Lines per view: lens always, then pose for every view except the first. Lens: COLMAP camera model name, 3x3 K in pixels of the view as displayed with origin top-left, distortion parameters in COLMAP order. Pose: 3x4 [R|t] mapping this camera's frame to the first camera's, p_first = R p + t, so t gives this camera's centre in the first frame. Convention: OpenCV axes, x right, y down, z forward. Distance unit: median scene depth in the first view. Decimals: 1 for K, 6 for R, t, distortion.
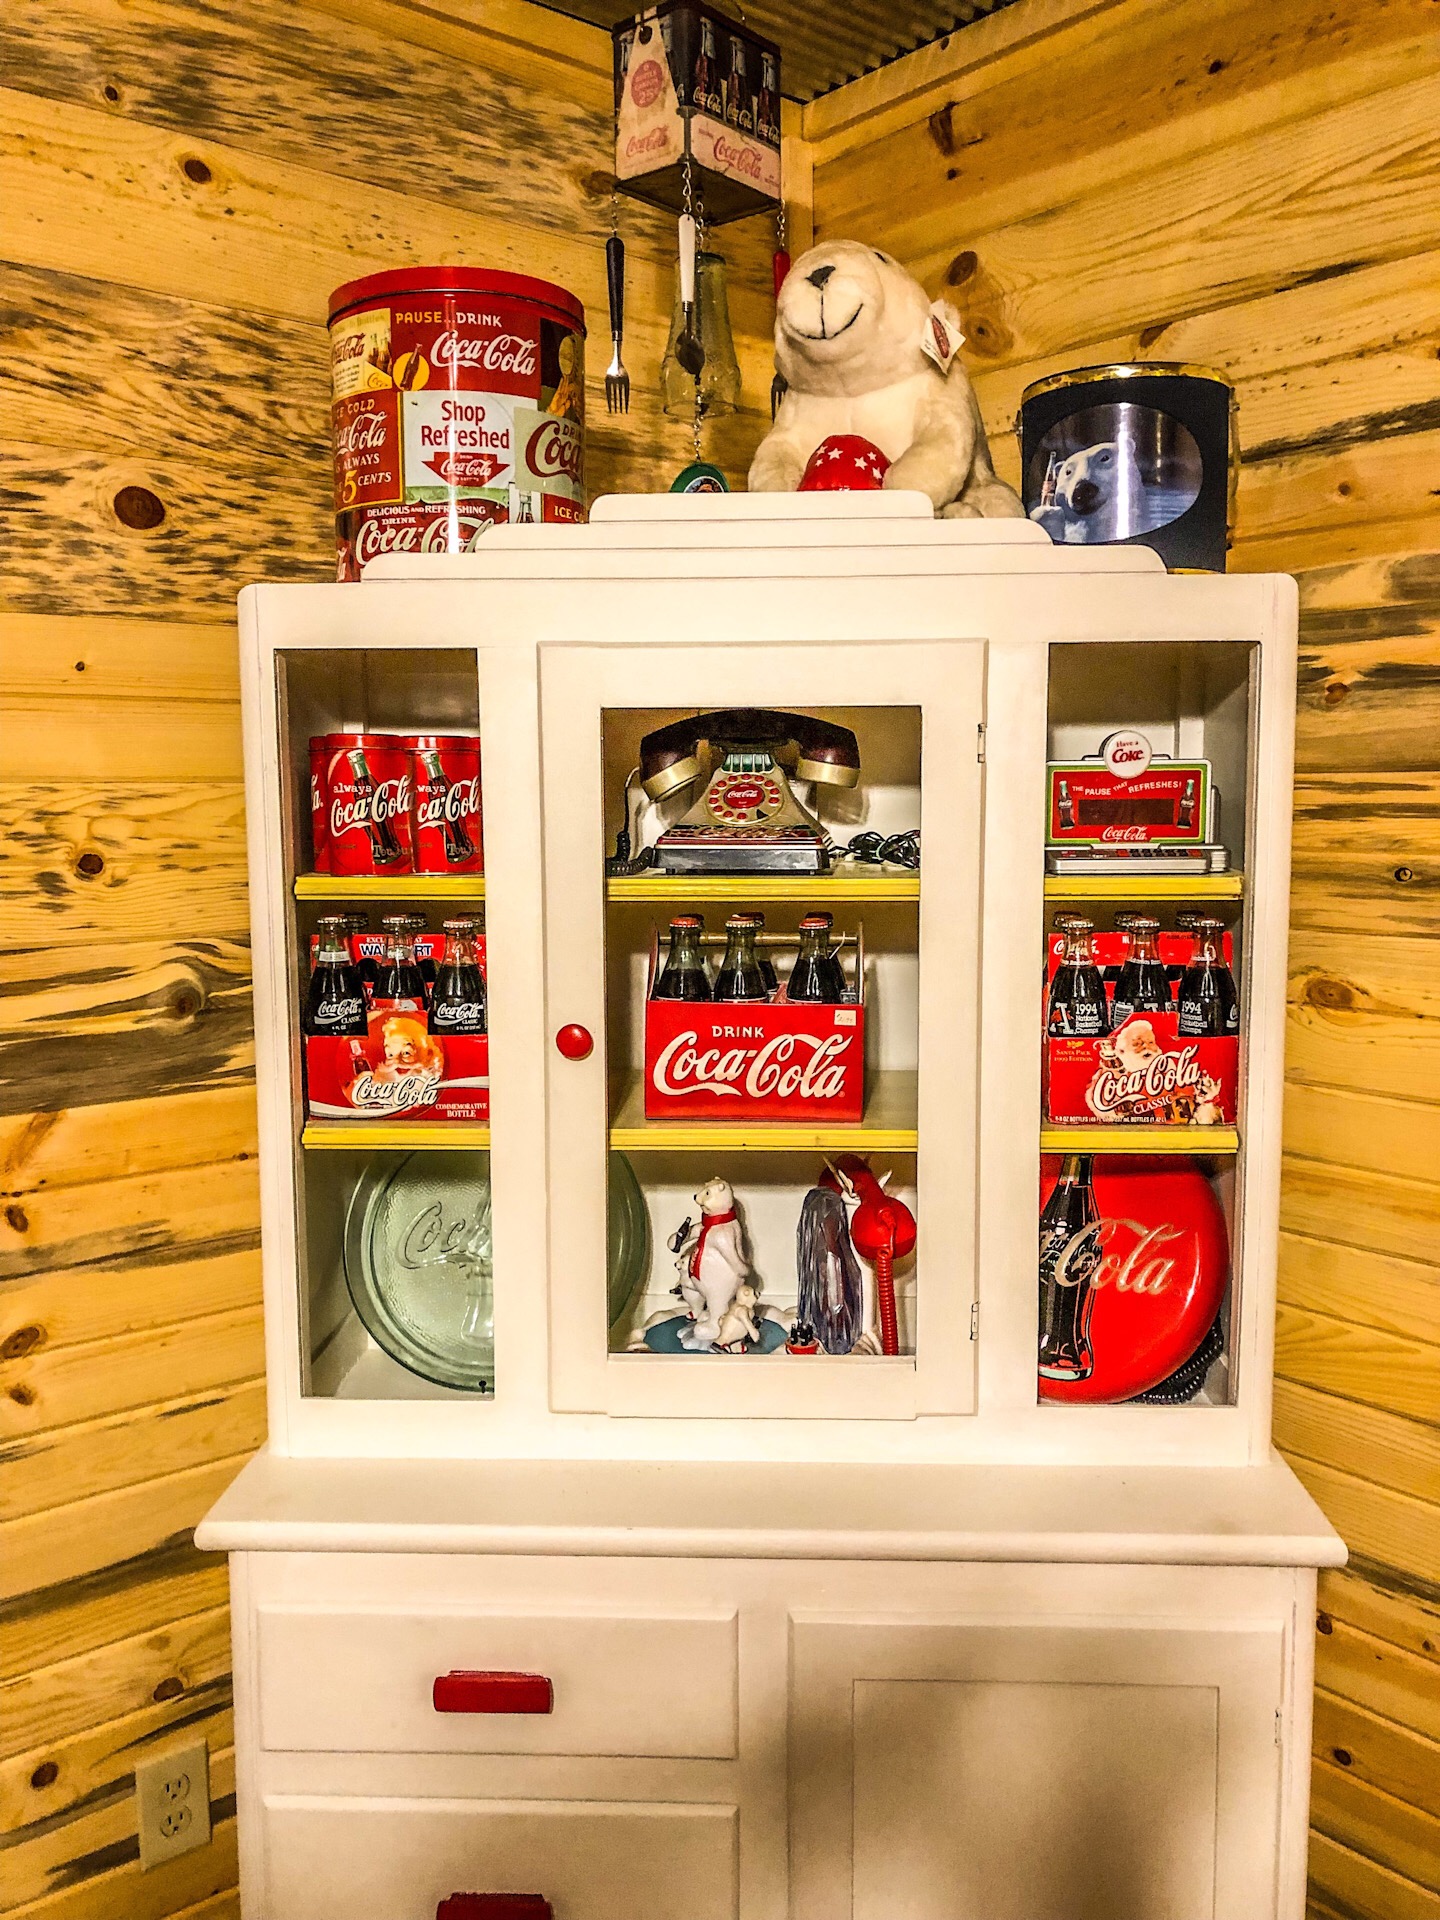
lens RADIAL K [[1571.6, 0, 725.6], [0, 1571.6, 951.4], [0, 0, 1]] dist [0.055440, -0.060684]
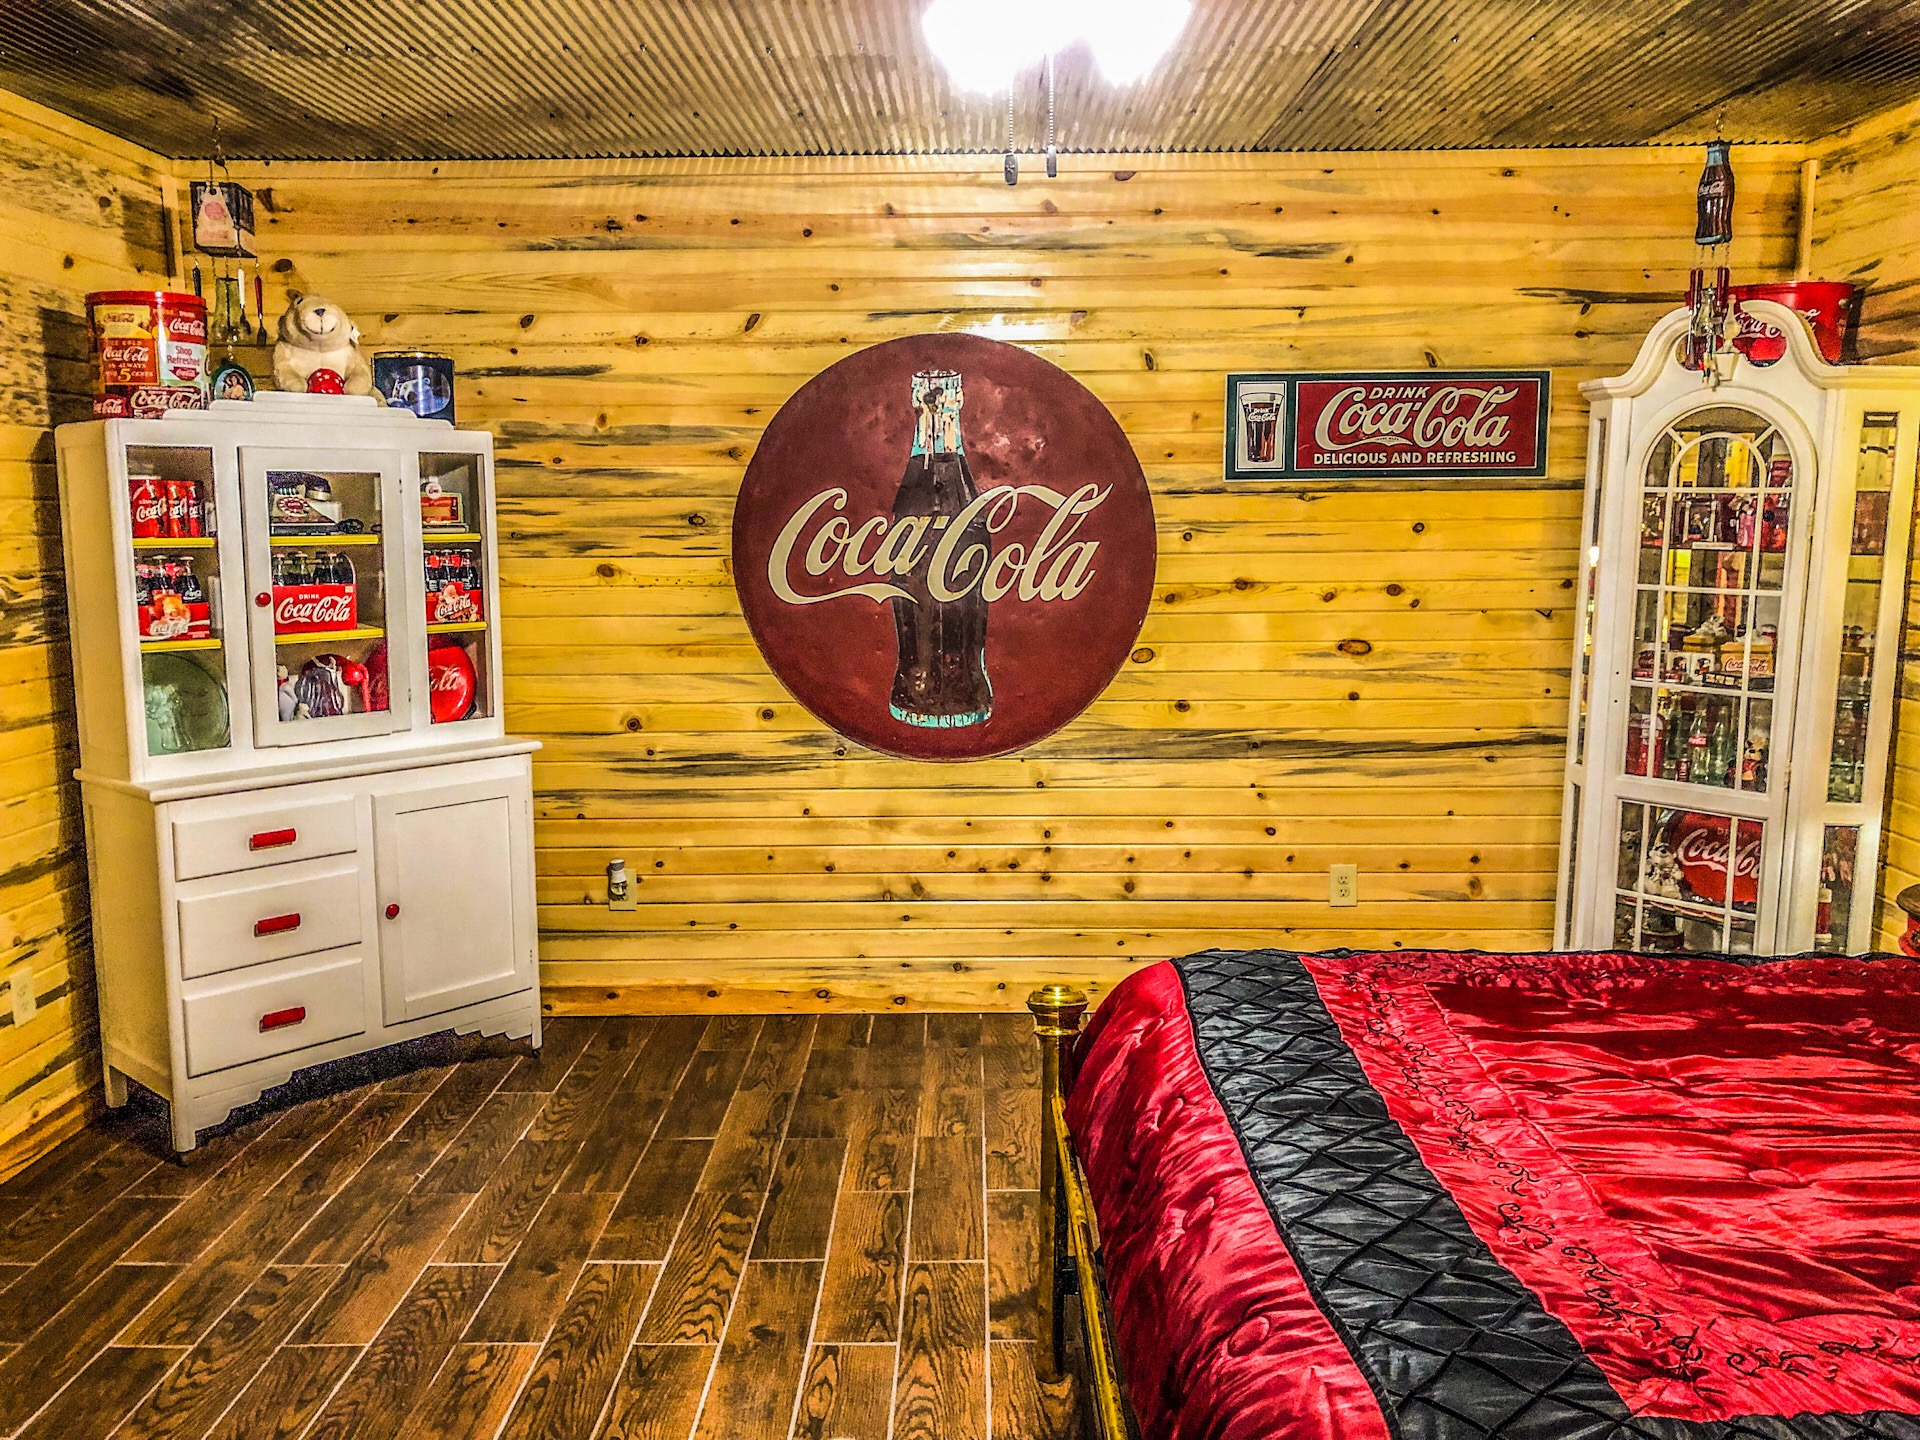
lens RADIAL K [[1571.6, 0, 969.0], [0, 1571.6, 707.8], [0, 0, 1]] dist [0.055440, -0.060684]
pose [[0.643165, -0.098868, 0.759318, -1.291406], [0.078941, 0.994907, 0.062678, 0.155206], [-0.761647, 0.019629, 0.647694, -1.512273]]
